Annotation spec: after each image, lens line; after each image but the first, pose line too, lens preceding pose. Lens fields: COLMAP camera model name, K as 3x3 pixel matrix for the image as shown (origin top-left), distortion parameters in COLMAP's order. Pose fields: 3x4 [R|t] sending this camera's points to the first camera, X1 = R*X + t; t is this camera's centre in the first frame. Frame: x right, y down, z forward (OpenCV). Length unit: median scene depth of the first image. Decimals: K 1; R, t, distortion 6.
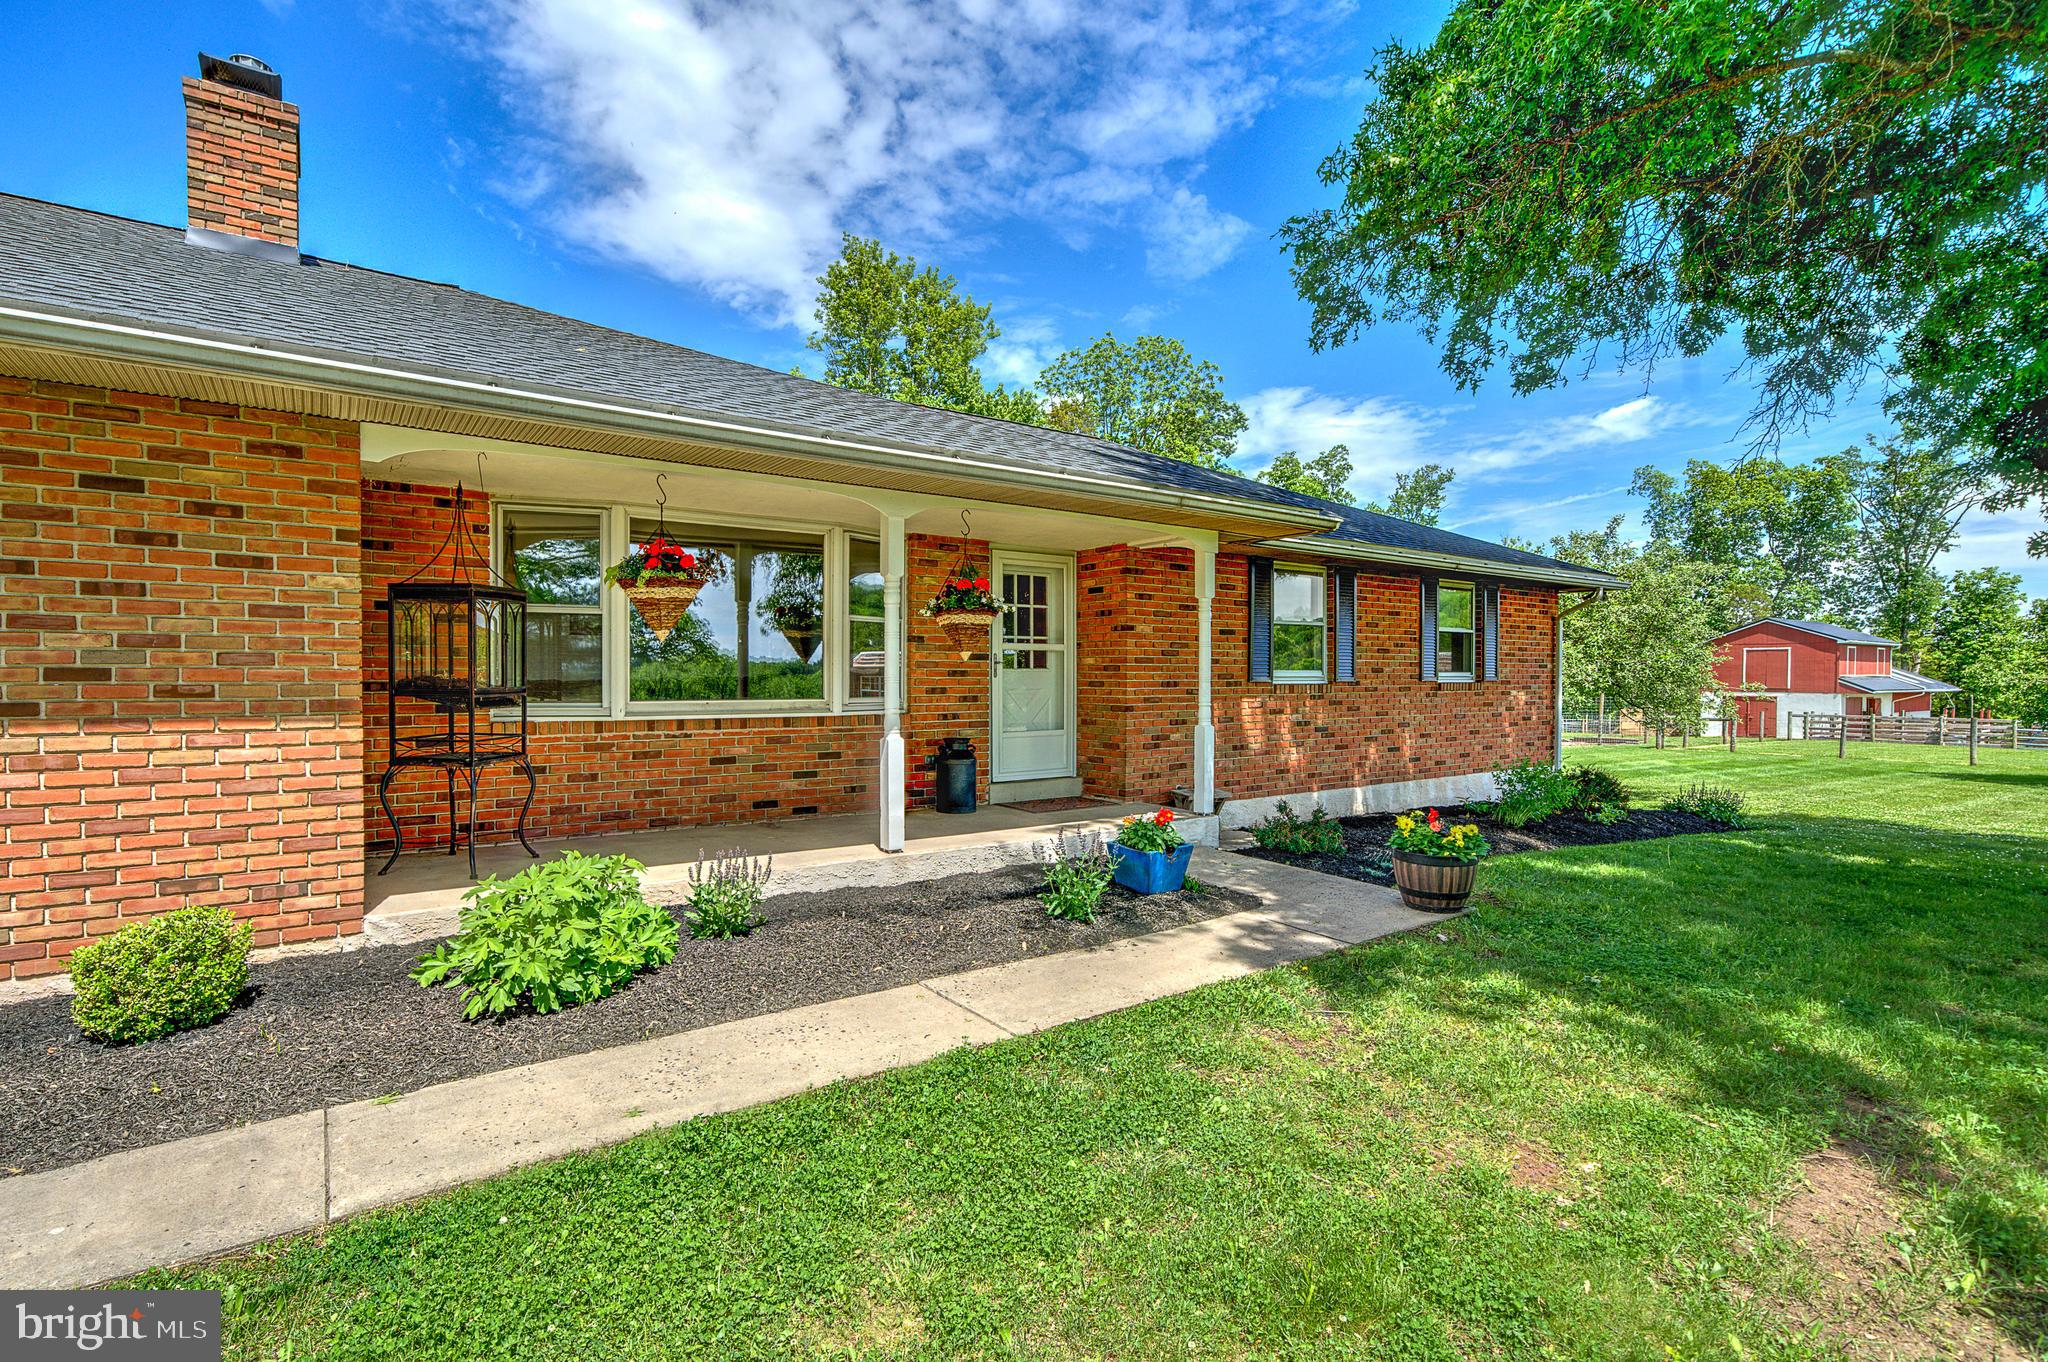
lens RADIAL K [[952.3, 0, 1031.1], [0, 952.3, 684.6], [0, 0, 1]] dist [0.012303, -0.001478]
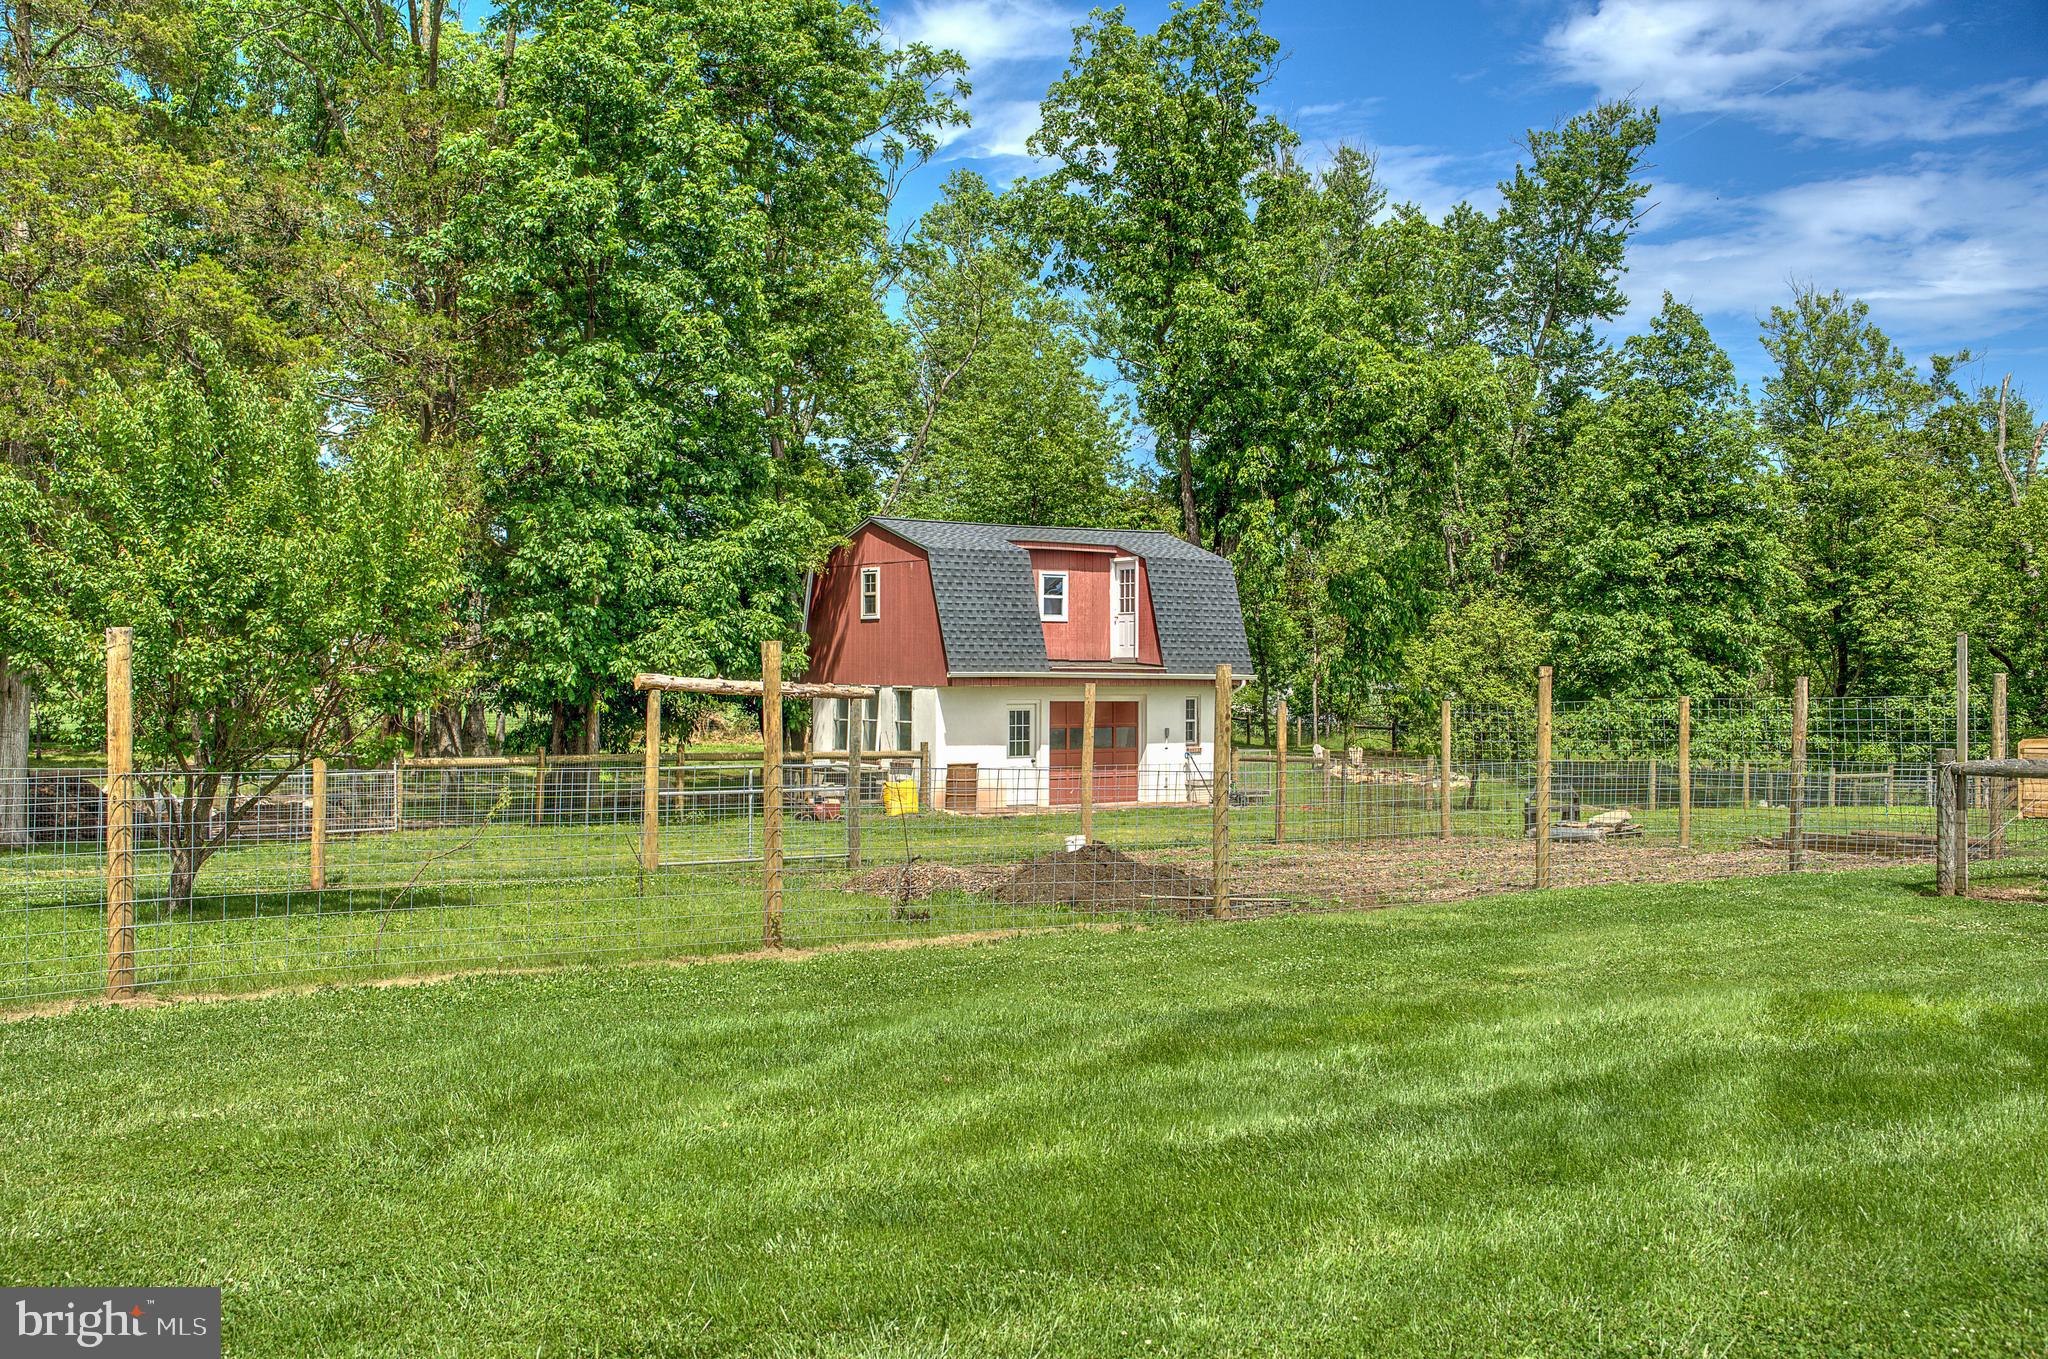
lens RADIAL K [[2027.4, 0, 1026.1], [0, 2027.4, 676.4], [0, 0, 1]] dist [-0.020804, 0.000000]
pose [[0.999789, -0.005216, 0.019856, 0.176501], [0.005455, 0.999913, -0.012032, 0.007063], [-0.019792, 0.012137, 0.999730, 0.210143]]
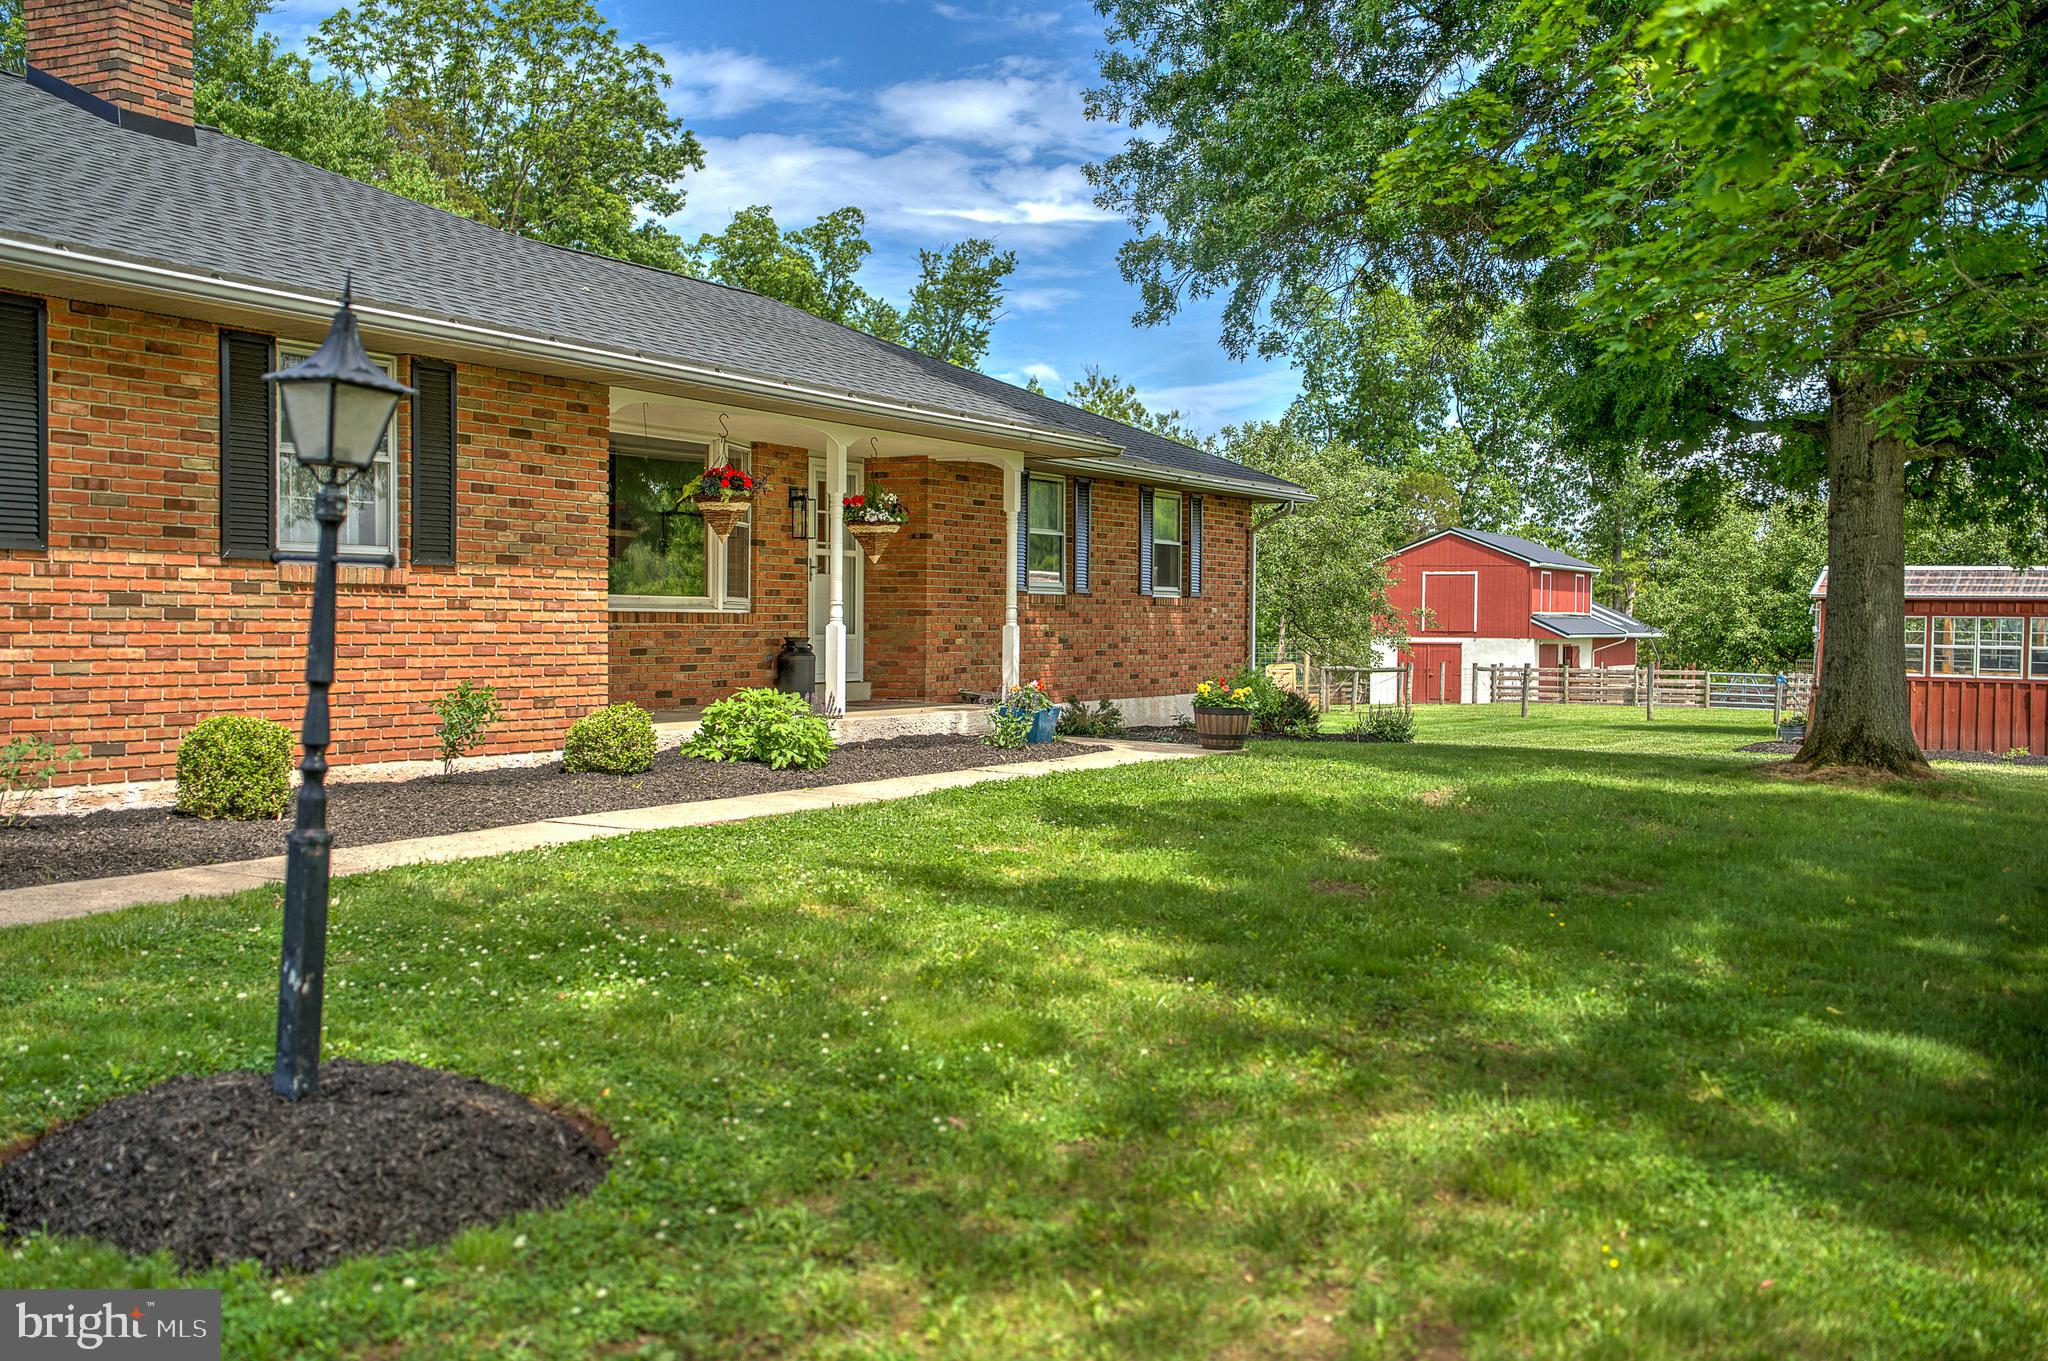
lens RADIAL K [[2027.4, 0, 1029.5], [0, 2027.4, 680.4], [0, 0, 1]] dist [-0.020804, 0.000000]
pose [[0.902497, -0.008869, 0.430605, -0.074830], [-0.000318, 0.999774, 0.021260, 0.005056], [-0.430696, -0.019324, 0.902290, -0.104453]]
